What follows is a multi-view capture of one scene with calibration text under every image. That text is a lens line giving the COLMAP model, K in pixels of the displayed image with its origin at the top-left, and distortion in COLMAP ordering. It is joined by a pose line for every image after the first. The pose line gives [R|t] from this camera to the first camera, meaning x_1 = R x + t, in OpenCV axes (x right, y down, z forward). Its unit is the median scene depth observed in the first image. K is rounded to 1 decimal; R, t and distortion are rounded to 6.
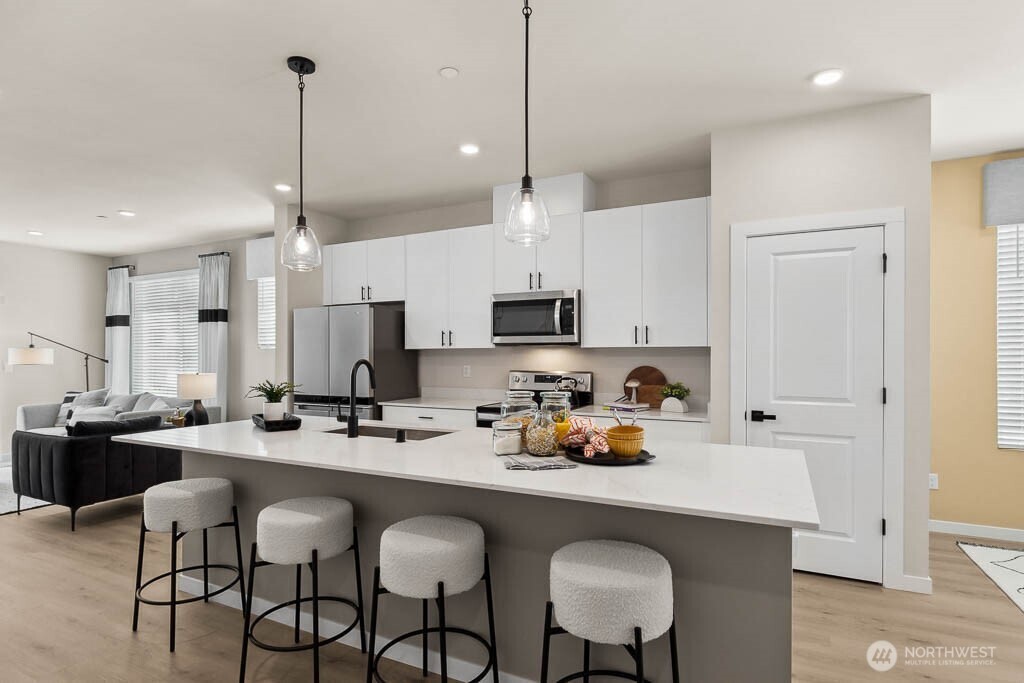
lens RADIAL K [[546.8, 0, 538.2], [0, 546.8, 356.5], [0, 0, 1]] dist [-0.001989, 0.000099]
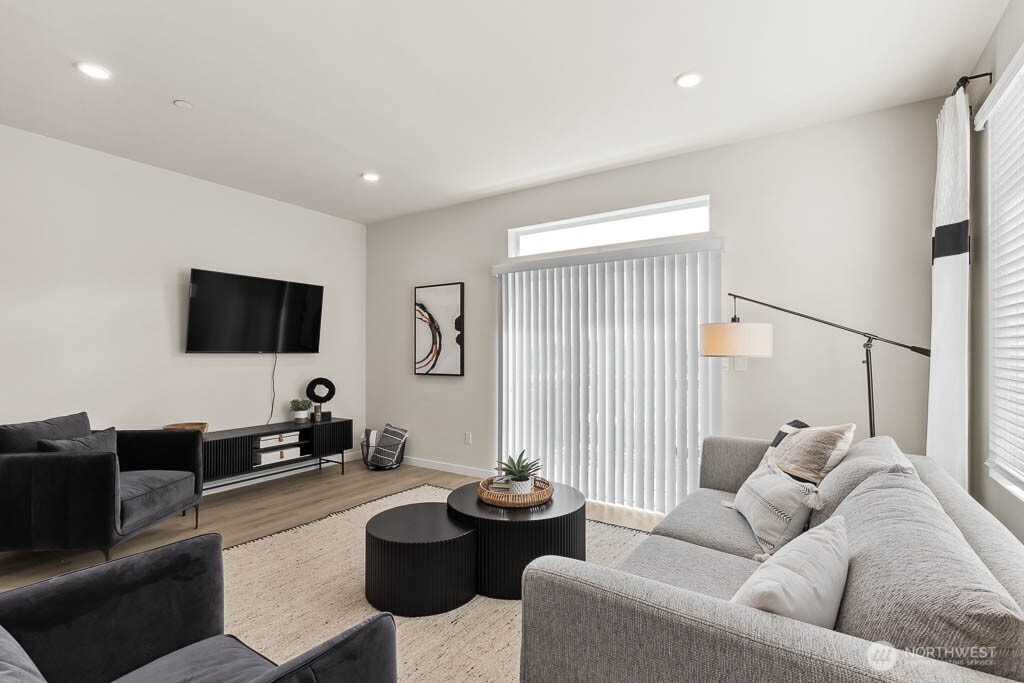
lens RADIAL K [[475.0, 0, 494.6], [0, 475.0, 343.3], [0, 0, 1]] dist [0.007560, -0.000093]
pose [[-0.149569, -0.003886, -0.988744, -0.656600], [0.003331, 0.999985, -0.004434, 0.003626], [0.988746, -0.003957, -0.149554, 1.219624]]
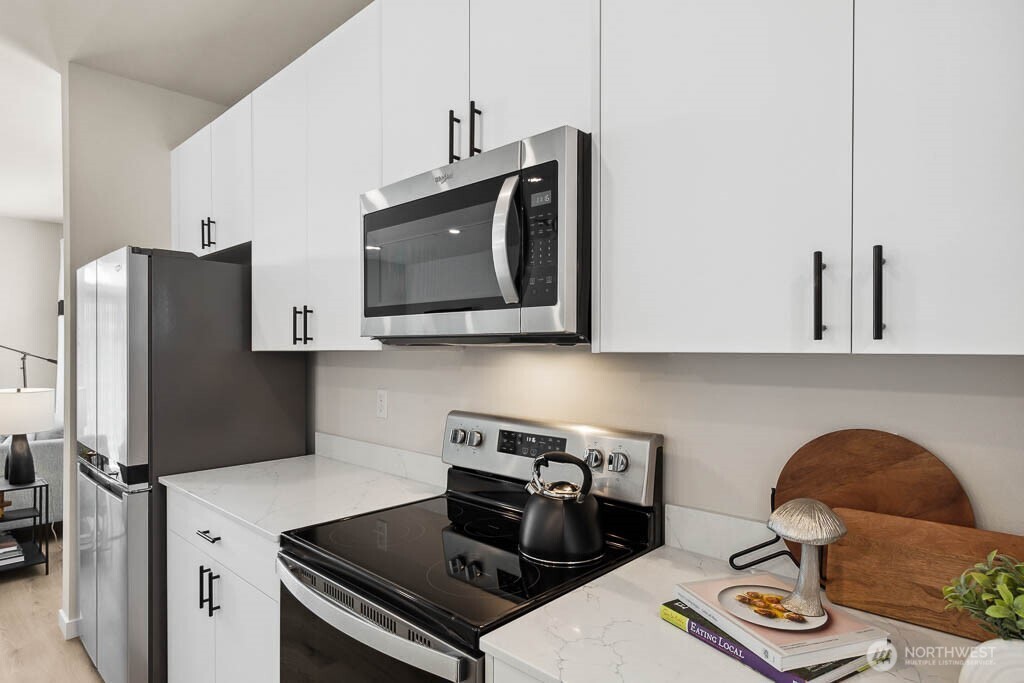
lens RADIAL K [[599.4, 0, 530.4], [0, 599.4, 348.4], [0, 0, 1]] dist [0.000854, 0.000601]
pose [[0.954281, 0.000688, -0.298911, 0.128041], [-0.000901, 0.999999, -0.000575, -0.017201], [0.298910, 0.000818, 0.954281, 0.674228]]
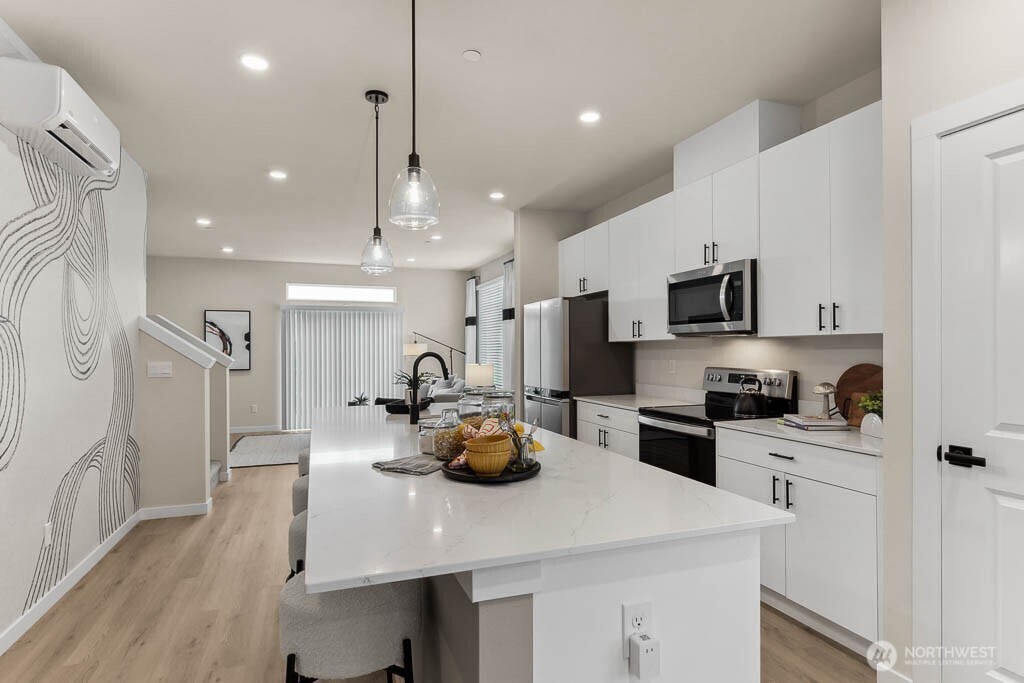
lens RADIAL K [[579.3, 0, 498.5], [0, 579.3, 344.0], [0, 0, 1]] dist [0.000146, 0.000268]
pose [[0.699764, -0.007651, -0.714333, 0.368338], [-0.000176, 0.999941, -0.010882, 0.001516], [0.714374, 0.007740, 0.699721, 0.193033]]
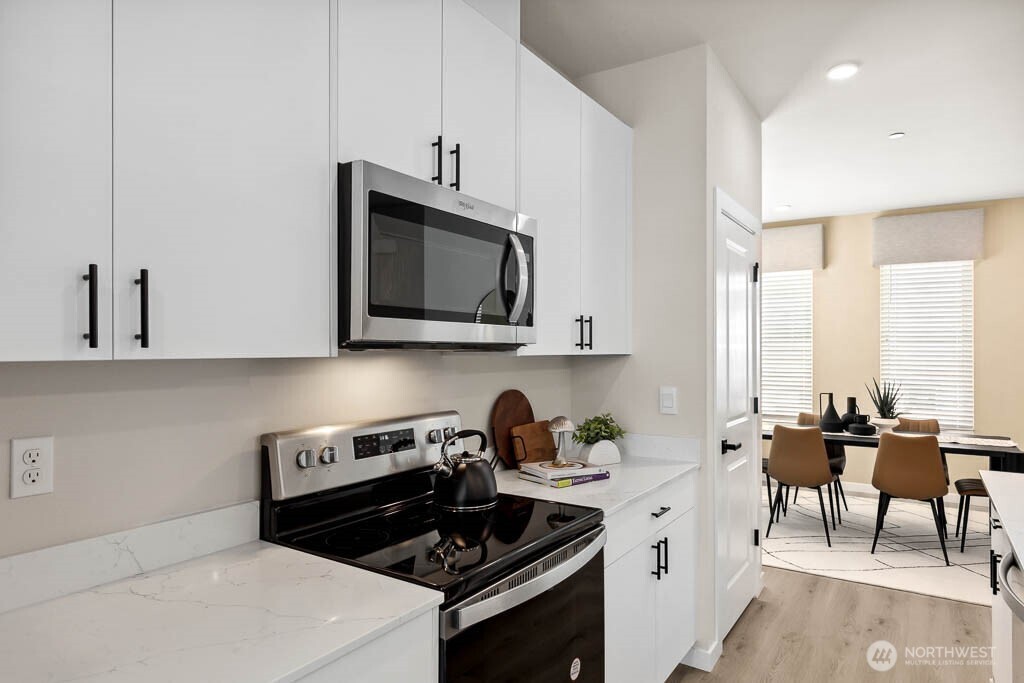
lens RADIAL K [[625.6, 0, 512.0], [0, 625.6, 341.5], [0, 0, 1]] dist [-0.005273, -0.000950]
pose [[0.127875, 0.015551, 0.991668, -0.386722], [0.005071, 0.999854, -0.016333, -0.018198], [-0.991777, 0.007117, 0.127777, 0.889049]]
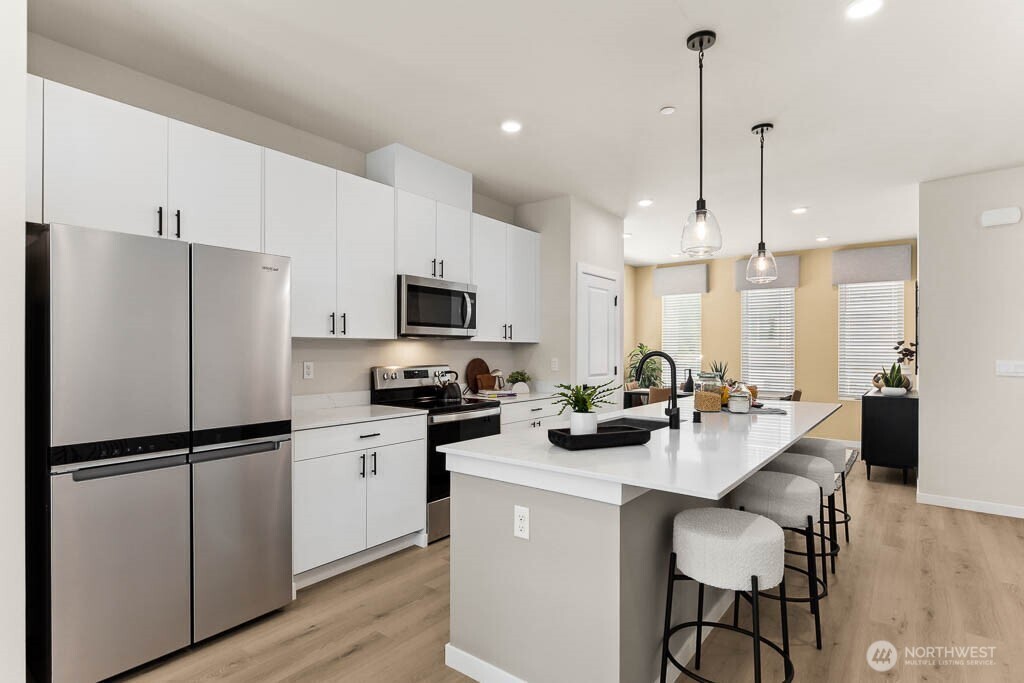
lens RADIAL K [[519.7, 0, 511.2], [0, 519.7, 349.3], [0, 0, 1]] dist [0.000562, -0.000058]
pose [[0.197815, 0.003282, 0.980234, -0.830167], [0.002722, 0.999989, -0.003897, 0.003181], [-0.980236, 0.003439, 0.197804, 0.688098]]
